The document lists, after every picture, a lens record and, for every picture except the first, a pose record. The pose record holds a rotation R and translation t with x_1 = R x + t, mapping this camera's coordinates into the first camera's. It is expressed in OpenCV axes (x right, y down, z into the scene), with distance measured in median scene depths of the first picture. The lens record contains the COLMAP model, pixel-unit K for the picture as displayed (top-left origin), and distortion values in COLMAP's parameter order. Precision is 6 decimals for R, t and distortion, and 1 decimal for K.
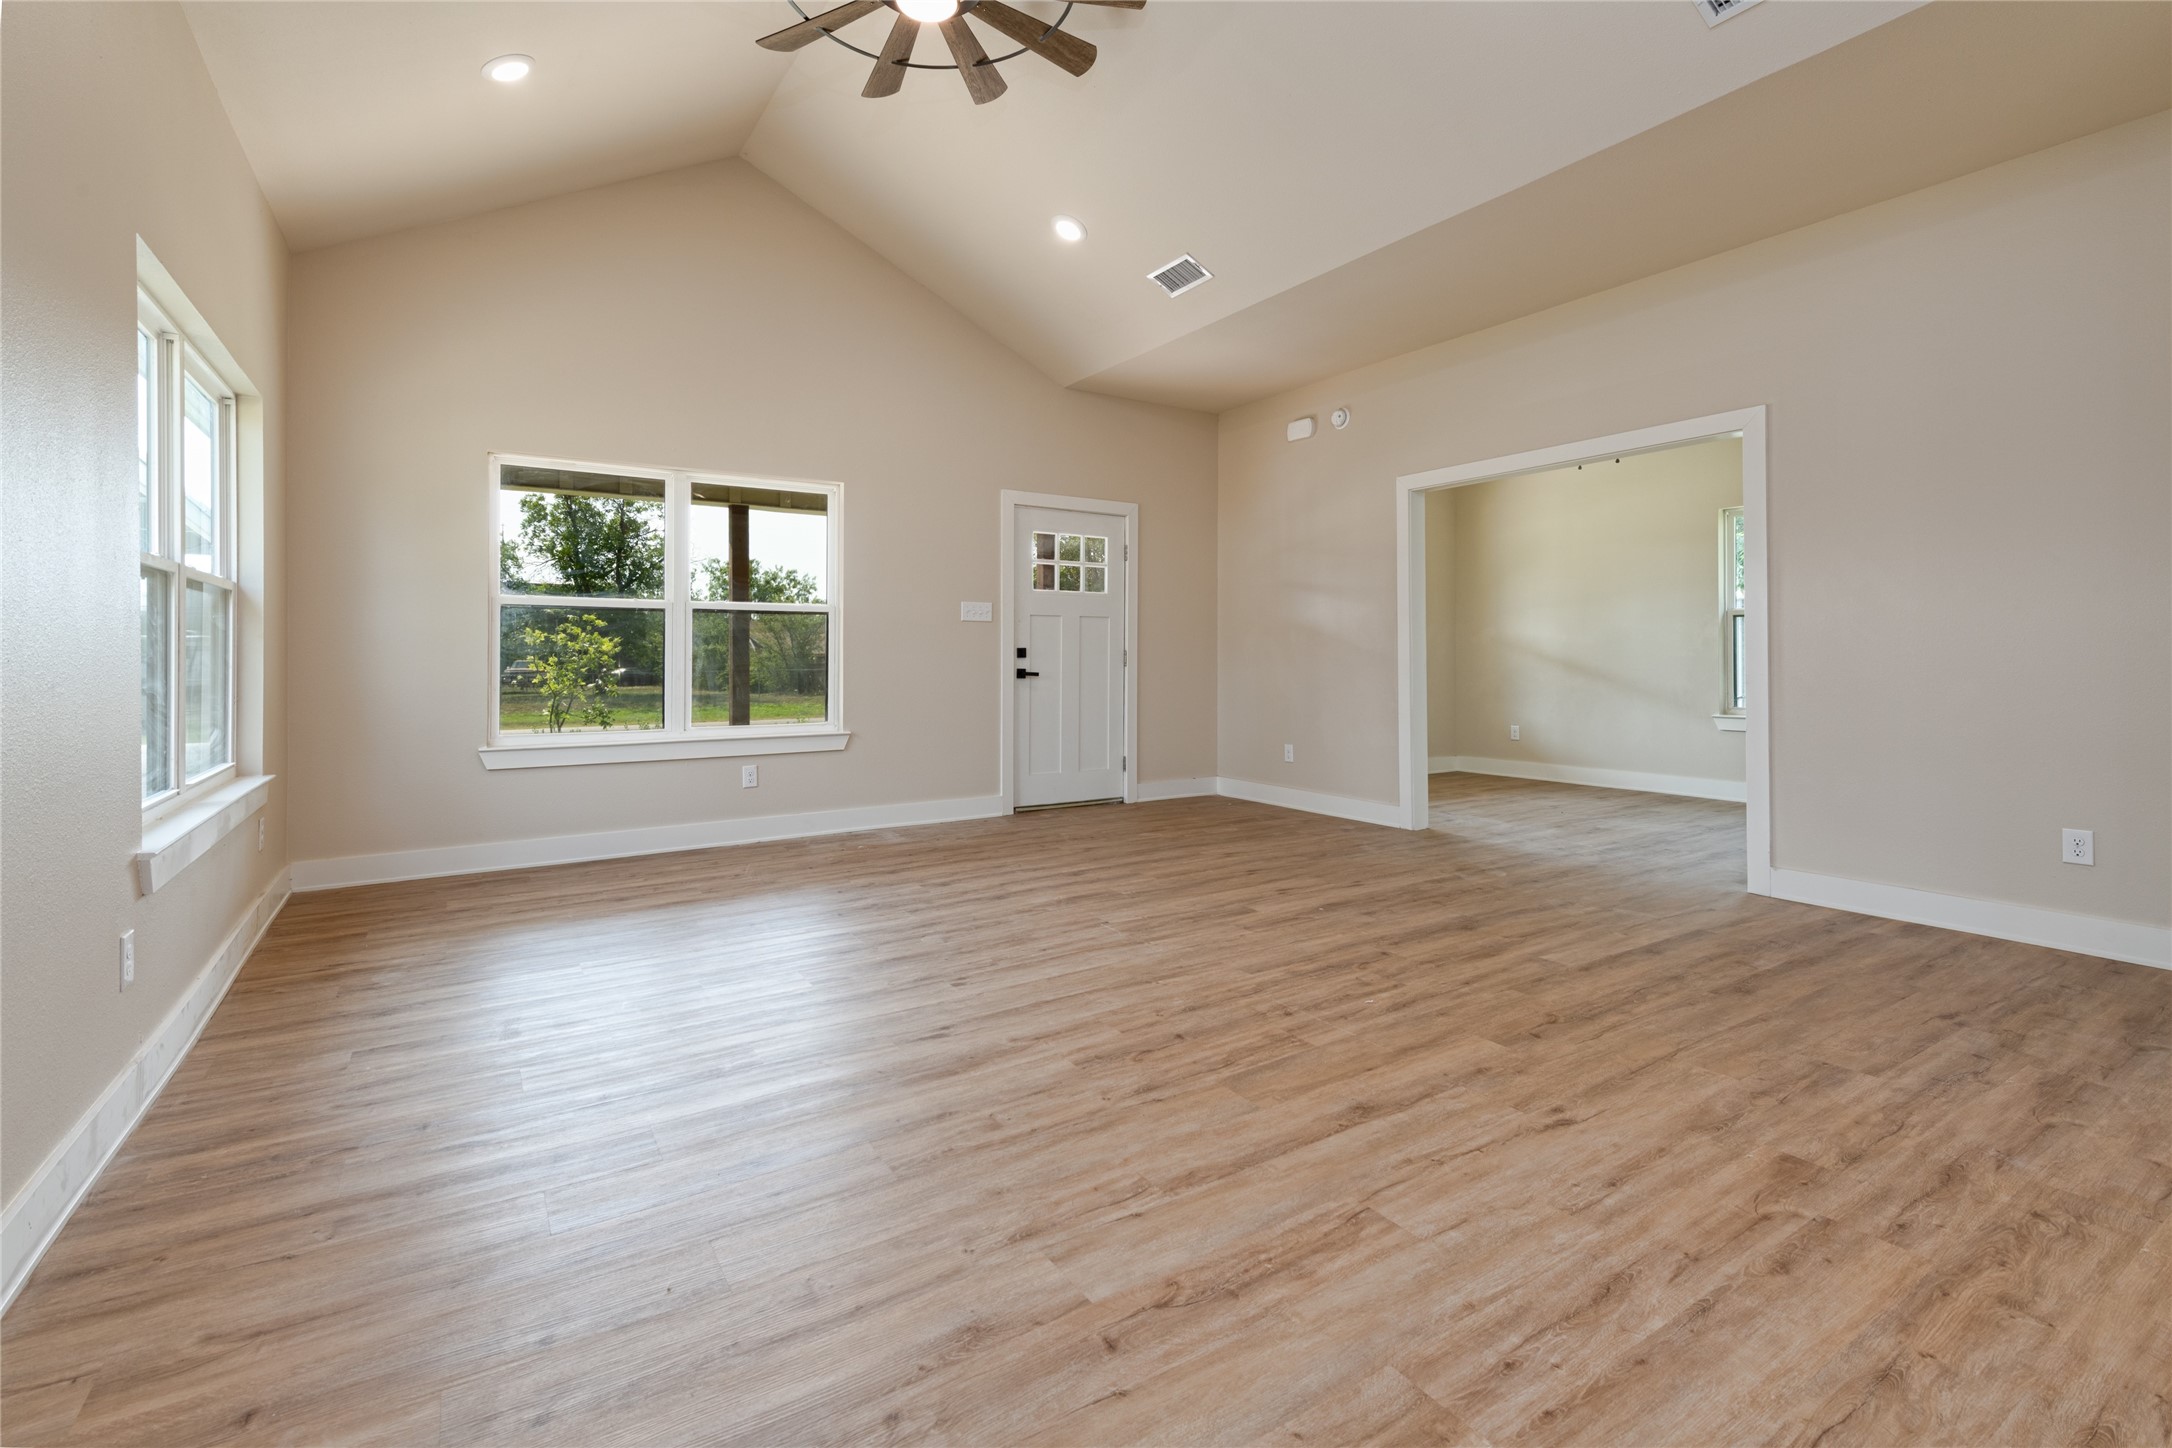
lens RADIAL K [[970.6, 0, 1087.6], [0, 970.6, 651.8], [0, 0, 1]] dist [0.017421, -0.003418]
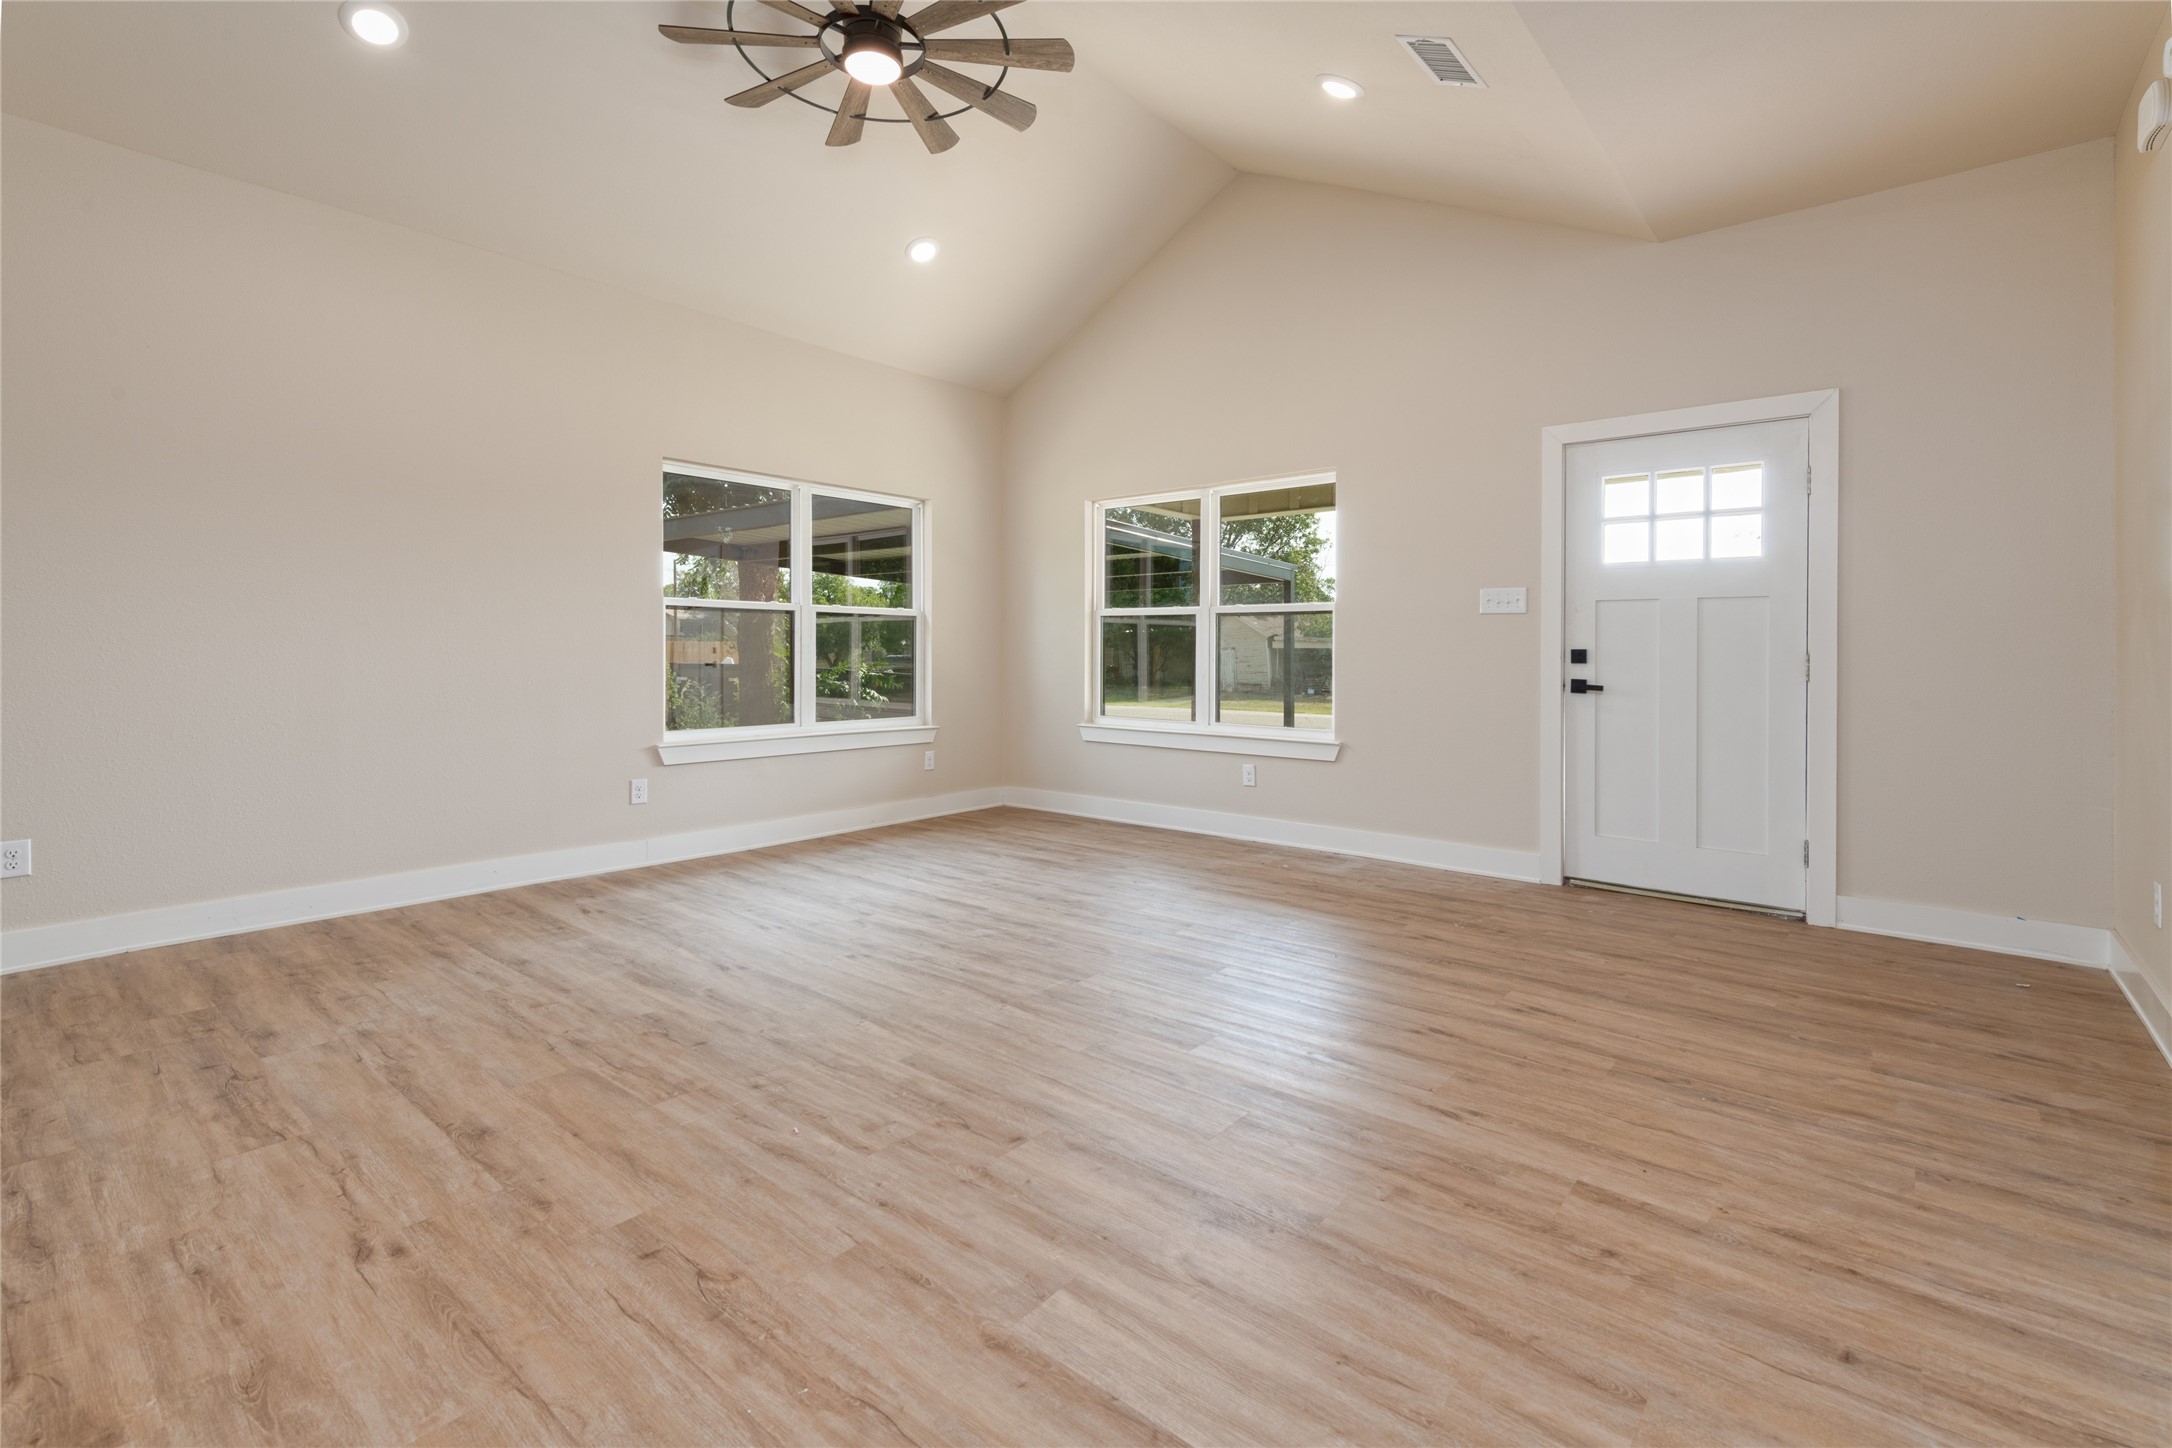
lens RADIAL K [[970.6, 0, 1101.2], [0, 970.6, 664.5], [0, 0, 1]] dist [0.017421, -0.003418]
pose [[0.297051, 0.017666, -0.954698, 1.114743], [-0.000821, 0.999833, 0.018245, -0.013421], [0.954861, -0.004636, 0.297016, 1.045993]]
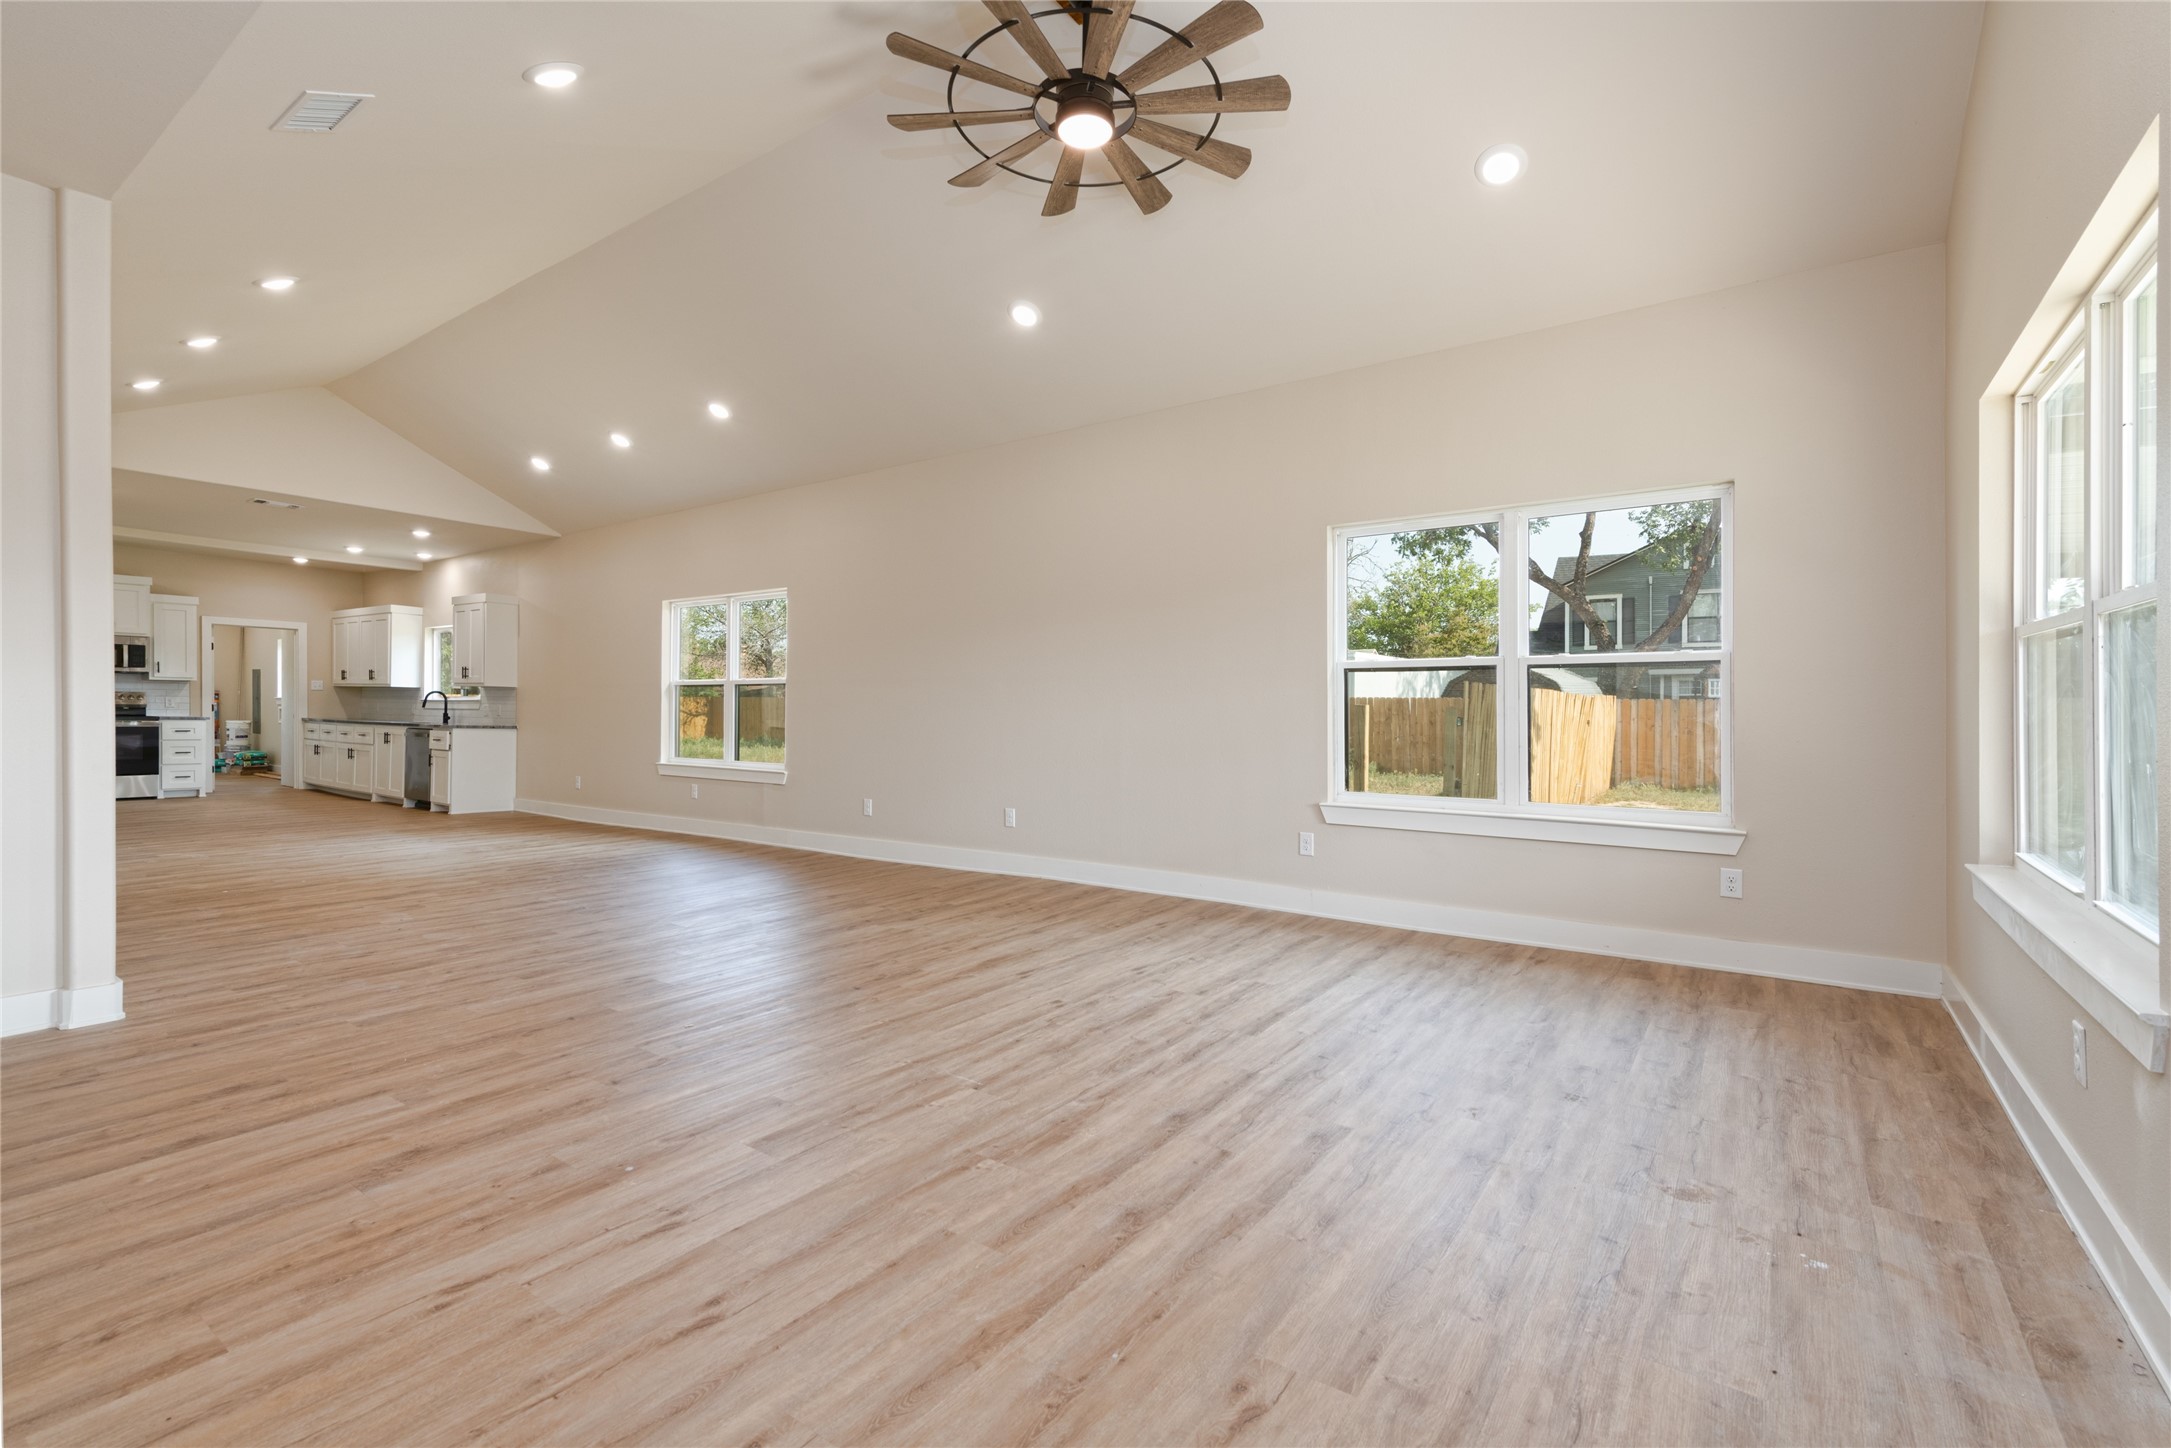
lens RADIAL K [[970.1, 0, 1088.2], [0, 970.1, 715.0], [0, 0, 1]] dist [0.017421, -0.003418]
pose [[-0.932804, 0.003738, -0.360364, 0.274843], [0.002438, 0.999989, 0.004062, -0.005980], [0.360375, 0.002910, -0.932803, 2.320157]]
